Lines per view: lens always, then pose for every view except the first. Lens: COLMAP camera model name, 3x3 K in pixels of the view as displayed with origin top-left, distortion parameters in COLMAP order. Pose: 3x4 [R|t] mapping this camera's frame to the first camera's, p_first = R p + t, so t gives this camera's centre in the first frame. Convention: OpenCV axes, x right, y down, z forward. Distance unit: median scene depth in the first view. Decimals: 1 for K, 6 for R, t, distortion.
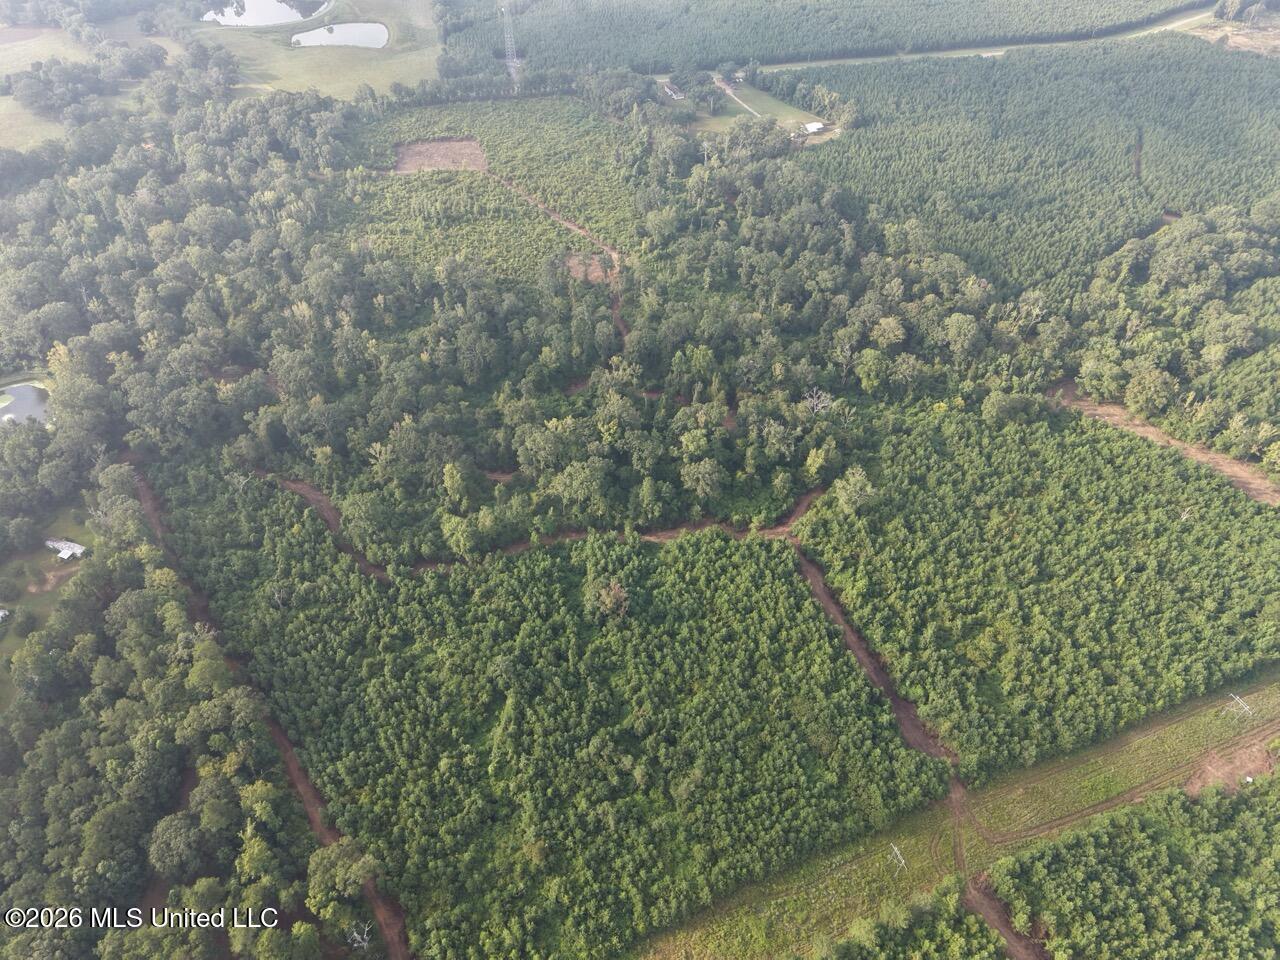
lens RADIAL K [[856.2, 0, 651.3], [0, 856.2, 476.3], [0, 0, 1]] dist [0.025065, -0.027755]
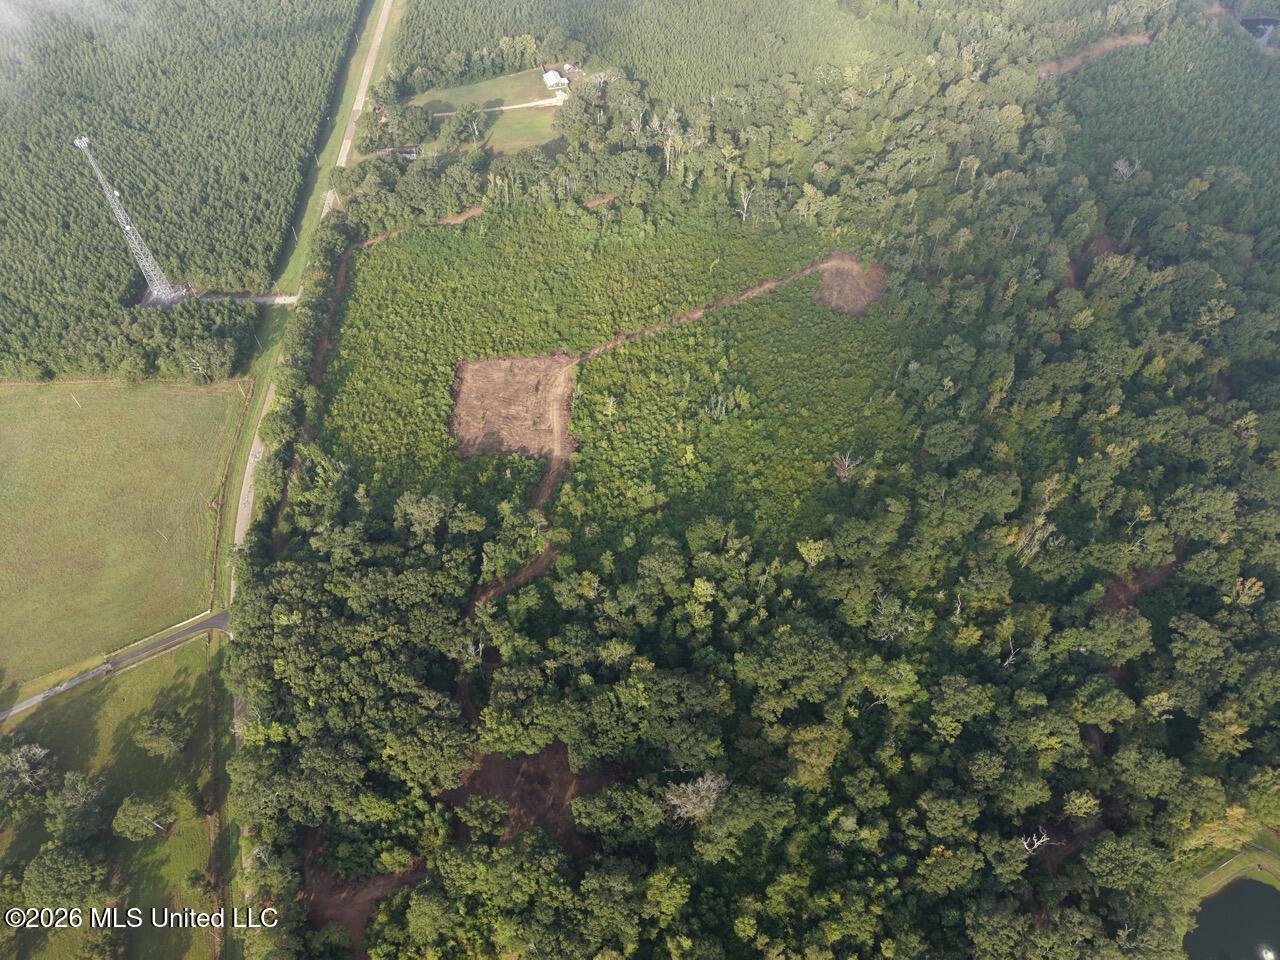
lens RADIAL K [[856.2, 0, 639.9], [0, 856.2, 477.0], [0, 0, 1]] dist [0.025065, -0.027755]
pose [[0.197244, -0.778980, 0.595219, -0.963795], [0.676060, 0.547766, 0.492844, -0.889511], [-0.709956, 0.305193, 0.634681, 0.853051]]
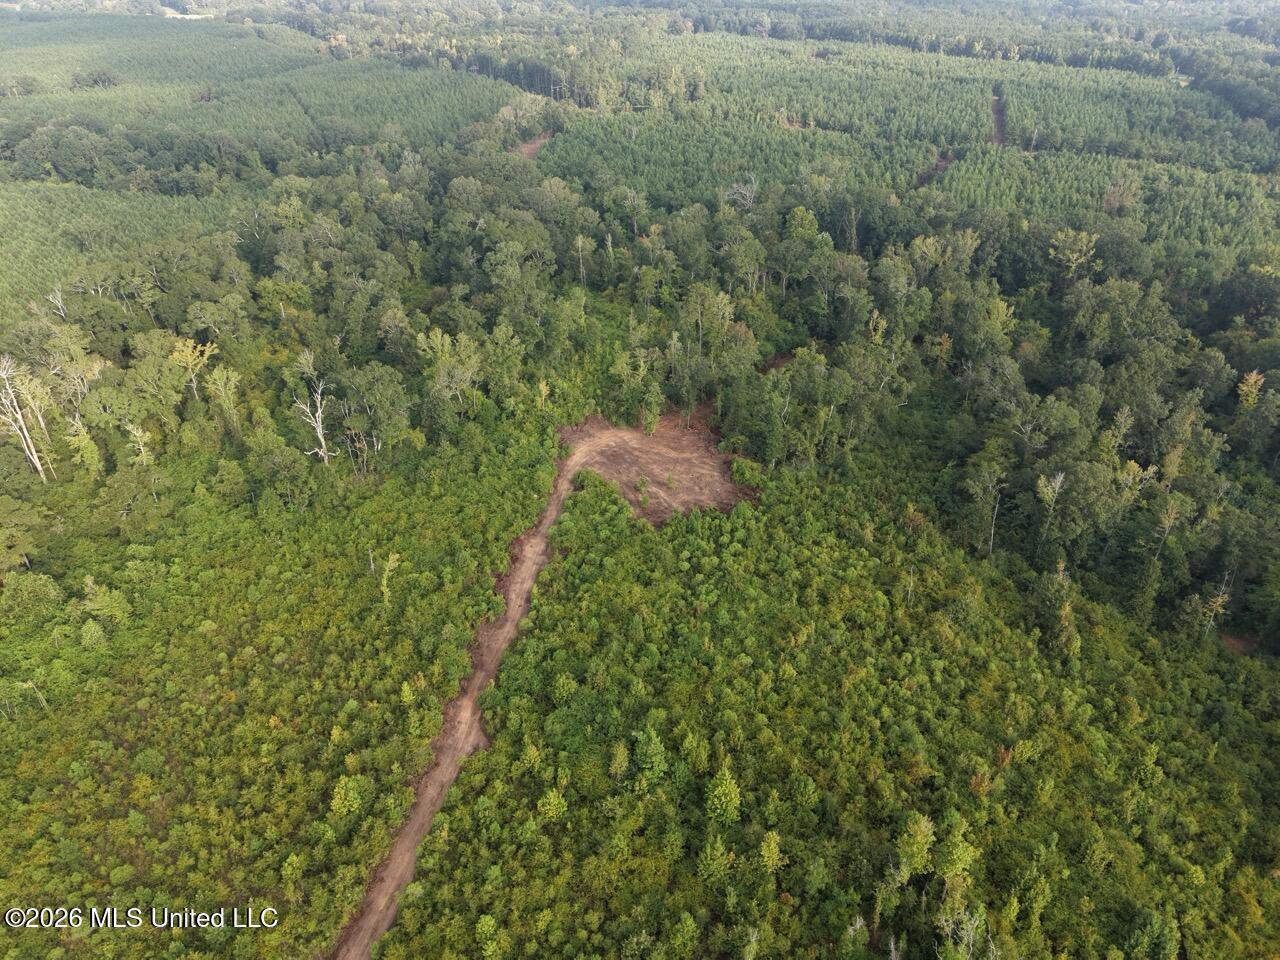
lens RADIAL K [[856.2, 0, 644.0], [0, 856.2, 482.0], [0, 0, 1]] dist [0.025065, -0.027755]
pose [[-0.641760, -0.428396, 0.636098, -0.391868], [0.524681, 0.359677, 0.771584, -0.683029], [-0.559334, 0.828920, -0.006055, 1.289410]]
